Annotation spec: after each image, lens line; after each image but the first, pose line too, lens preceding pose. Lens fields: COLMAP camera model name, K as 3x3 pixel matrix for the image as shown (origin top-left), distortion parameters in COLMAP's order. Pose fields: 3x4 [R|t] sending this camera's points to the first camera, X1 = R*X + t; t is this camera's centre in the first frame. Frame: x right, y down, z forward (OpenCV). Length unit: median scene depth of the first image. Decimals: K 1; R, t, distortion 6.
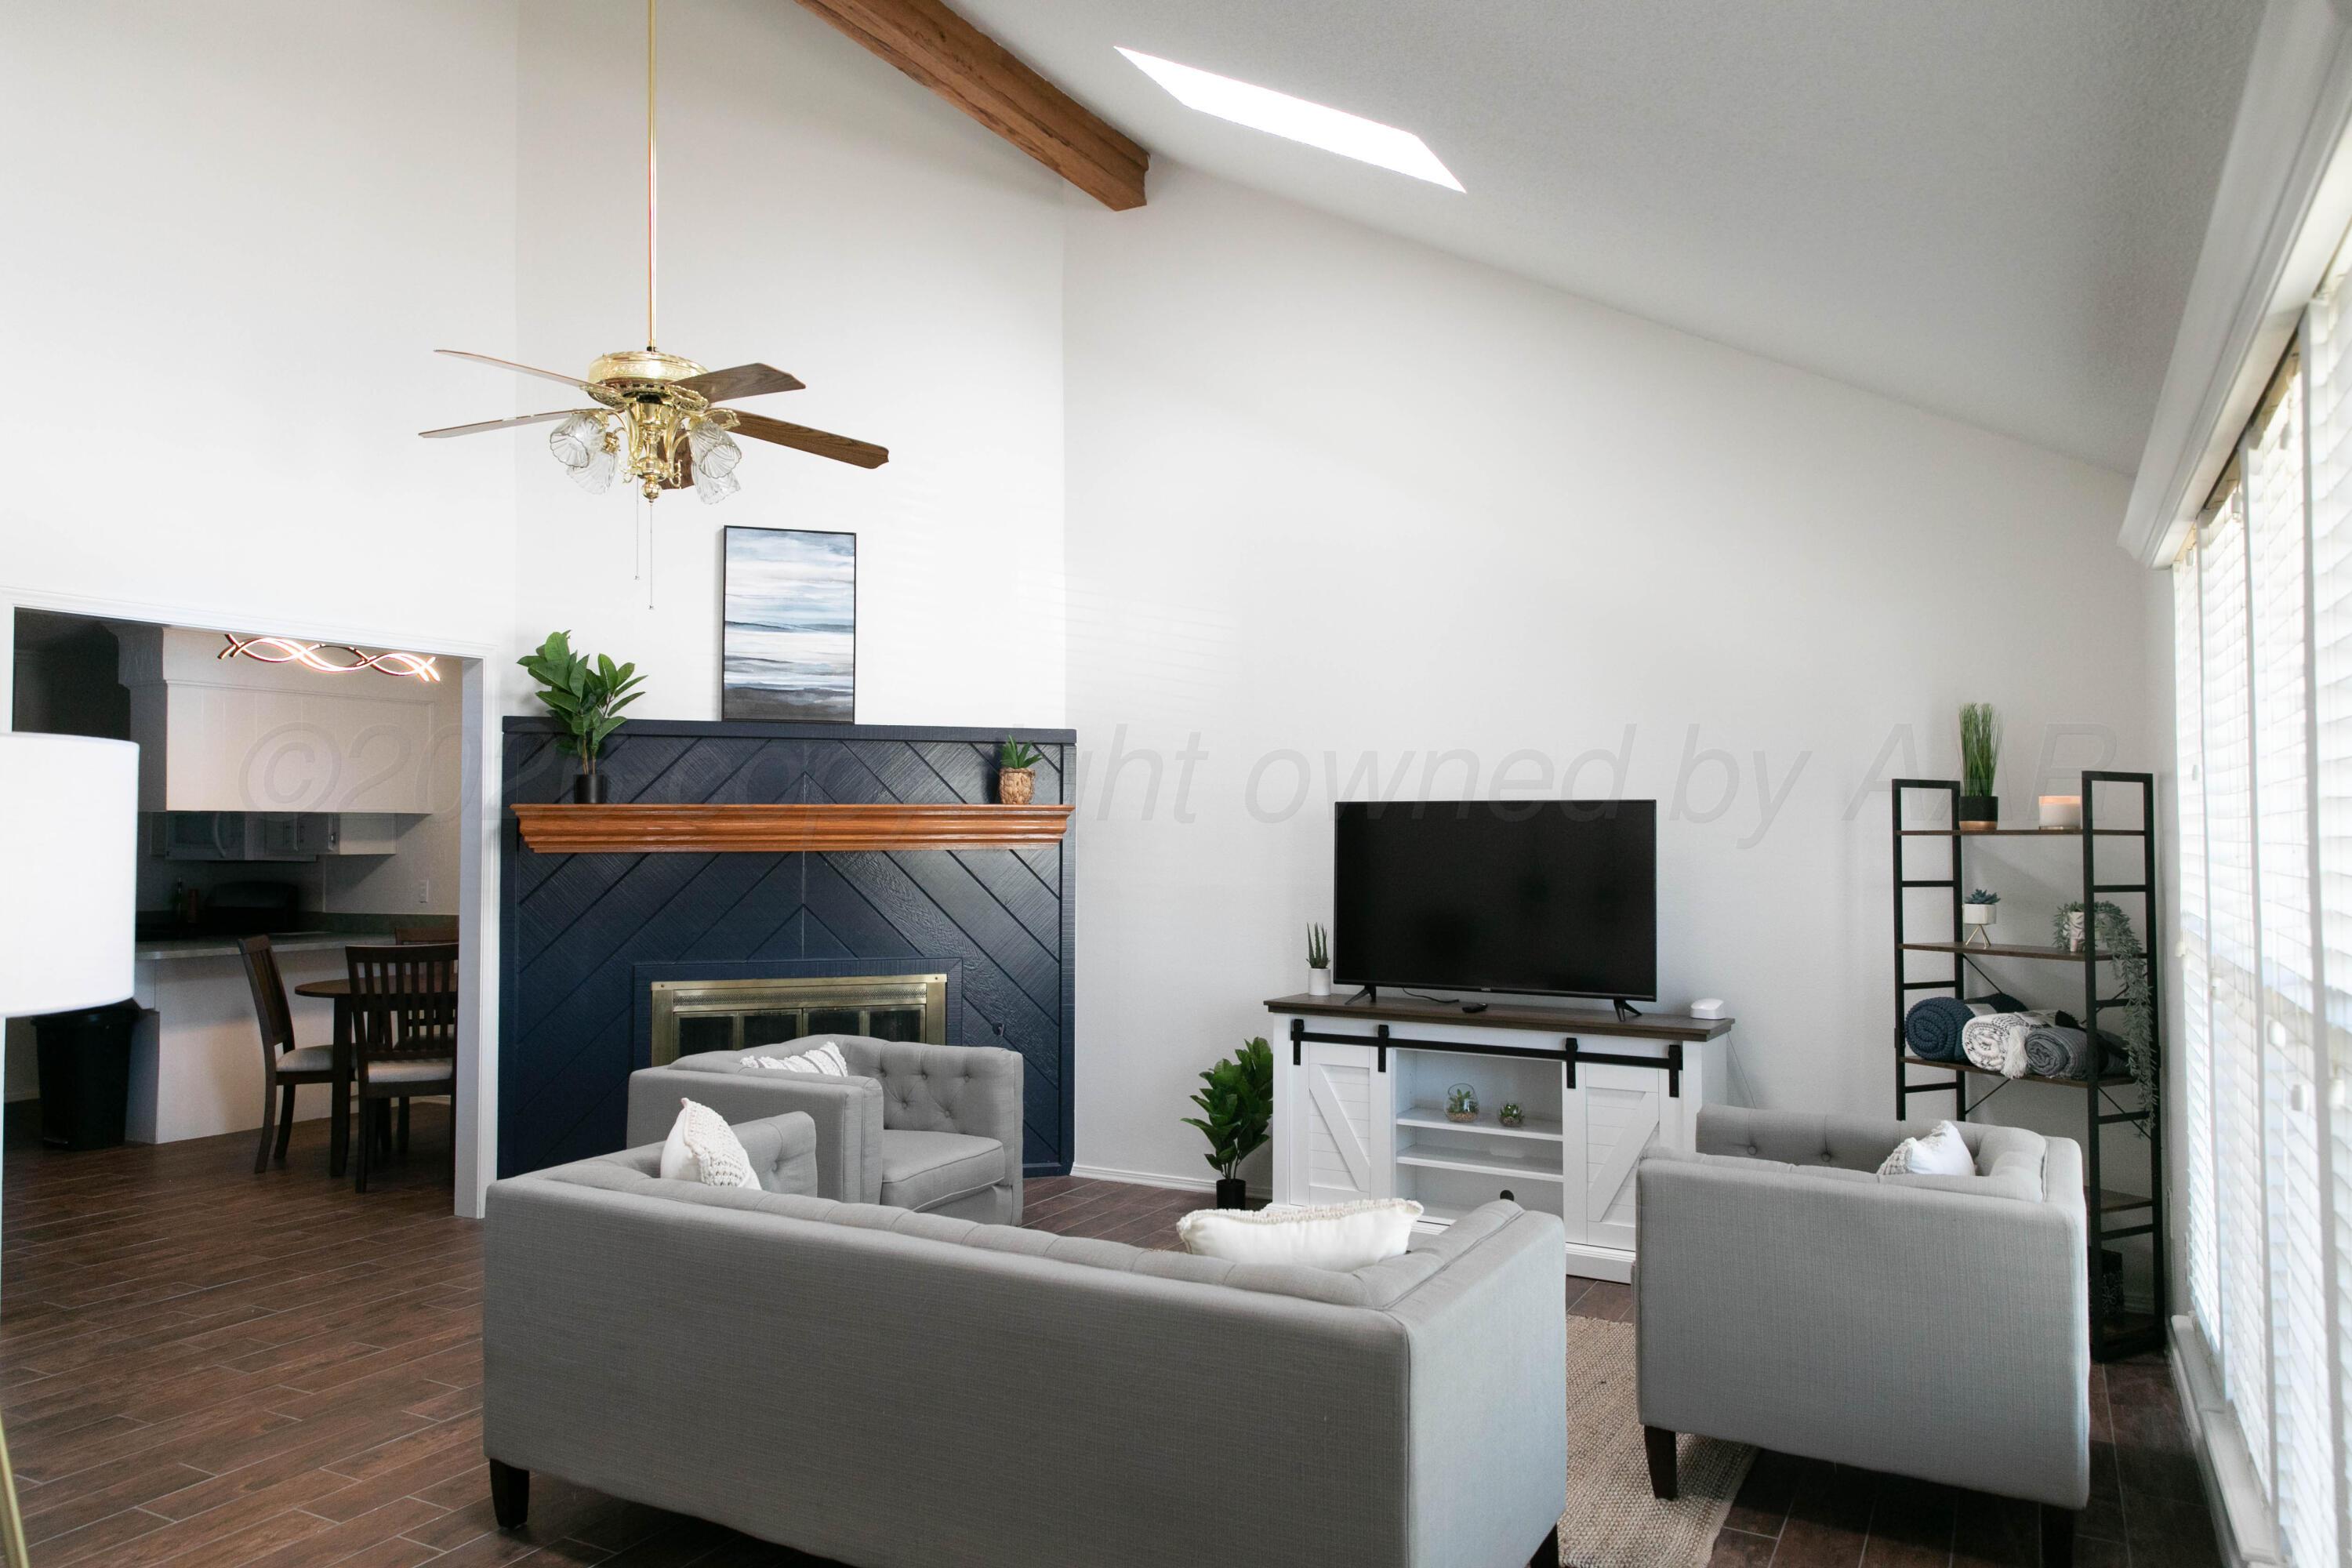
lens RADIAL K [[1591.3, 0, 1174.8], [0, 1591.3, 778.0], [0, 0, 1]] dist [0.002479, -0.003043]
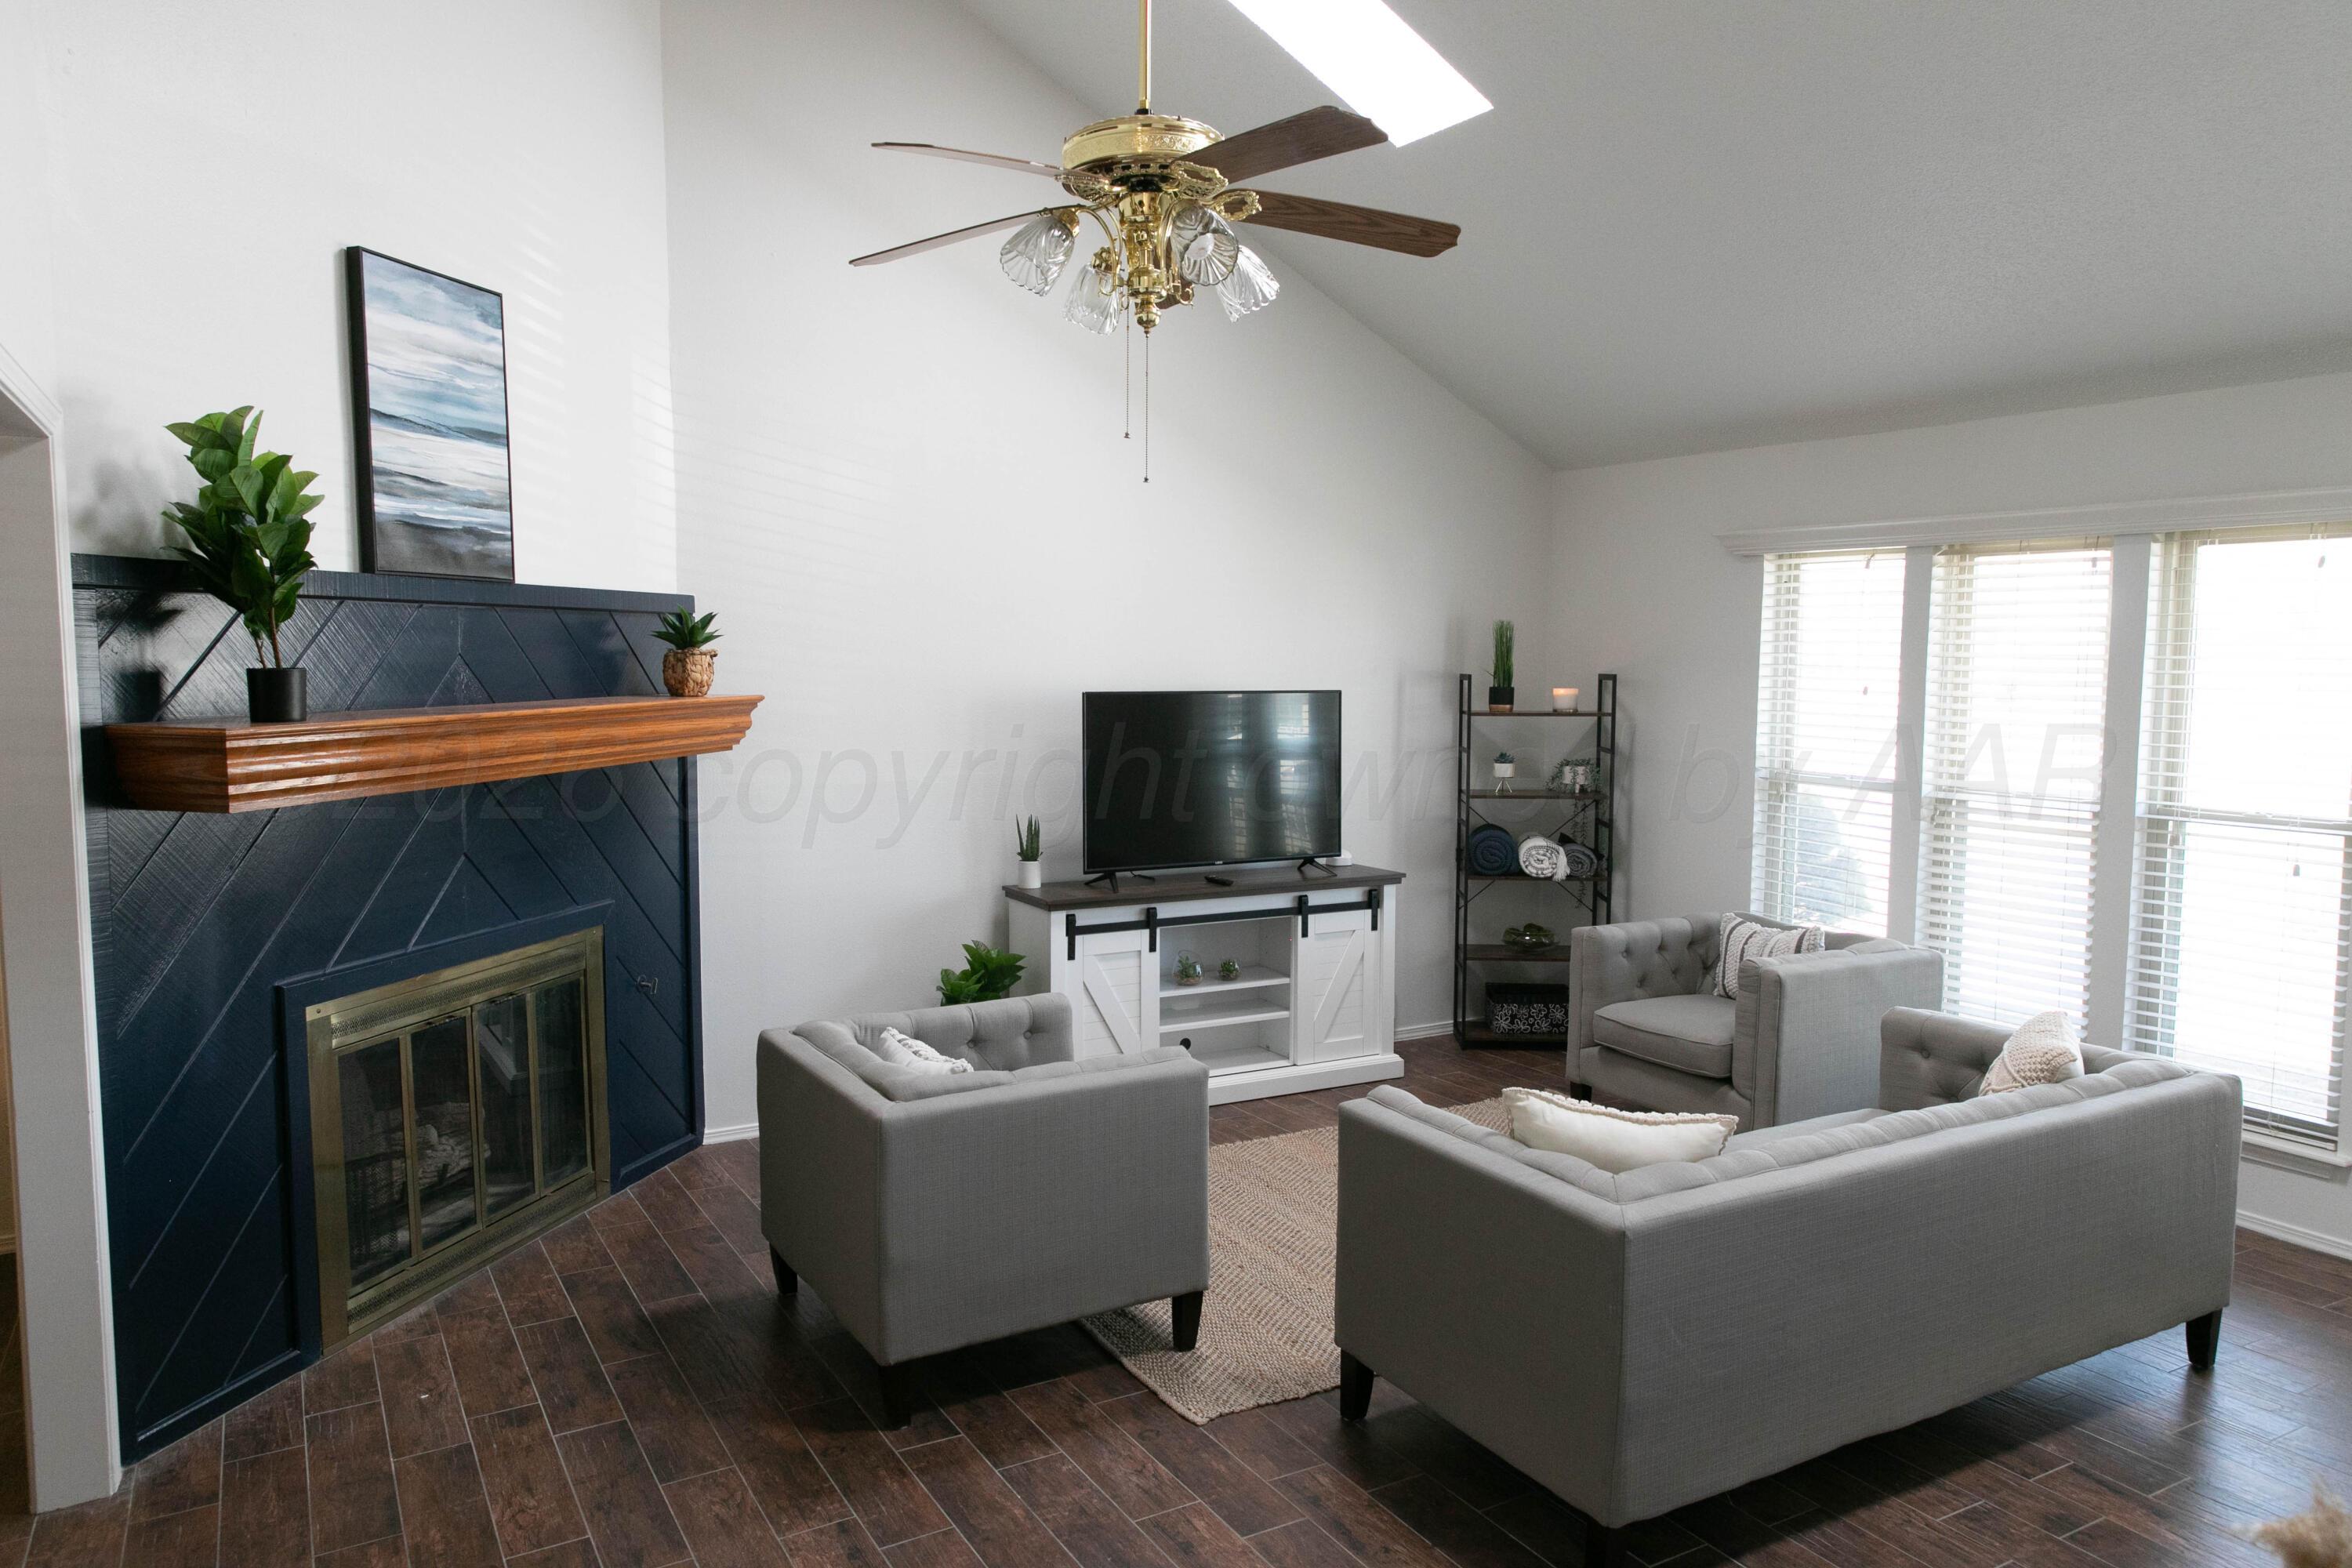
lens RADIAL K [[1591.3, 0, 1181.4], [0, 1591.3, 793.7], [0, 0, 1]] dist [0.002479, -0.003043]
pose [[0.508669, -0.076847, 0.857526, -0.736273], [-0.036097, 0.993229, 0.110420, -0.034069], [-0.860205, -0.087121, 0.502451, 0.459999]]
